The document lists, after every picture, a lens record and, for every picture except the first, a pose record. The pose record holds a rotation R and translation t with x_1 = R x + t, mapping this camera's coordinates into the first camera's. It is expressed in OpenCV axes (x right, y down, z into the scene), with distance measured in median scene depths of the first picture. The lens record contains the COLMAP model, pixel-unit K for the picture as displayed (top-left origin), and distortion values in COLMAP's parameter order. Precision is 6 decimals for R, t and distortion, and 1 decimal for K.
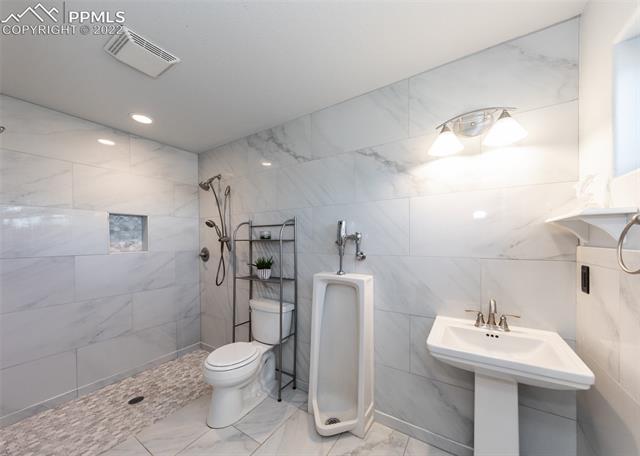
lens RADIAL K [[233.4, 0, 319.9], [0, 233.4, 246.8], [0, 0, 1]] dist [0.000484, 0.000095]
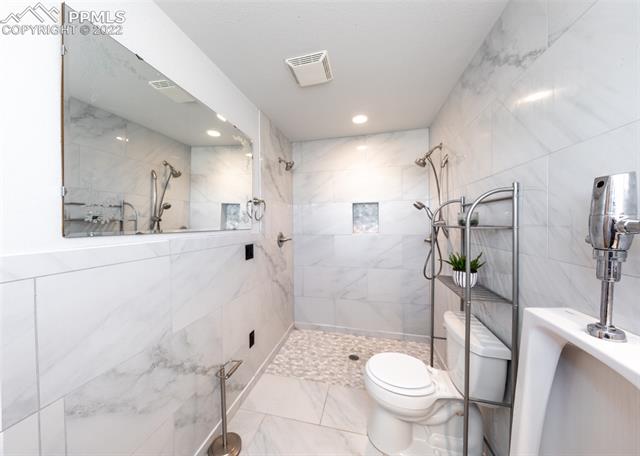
lens RADIAL K [[224.8, 0, 320.0], [0, 224.8, 228.0], [0, 0, 1]] dist [0.010310, 0.000050]
pose [[0.321207, 0.027361, -0.946614, 0.224831], [-0.017005, 0.999588, 0.023122, -0.032056], [0.946856, 0.008670, 0.321540, 0.426653]]
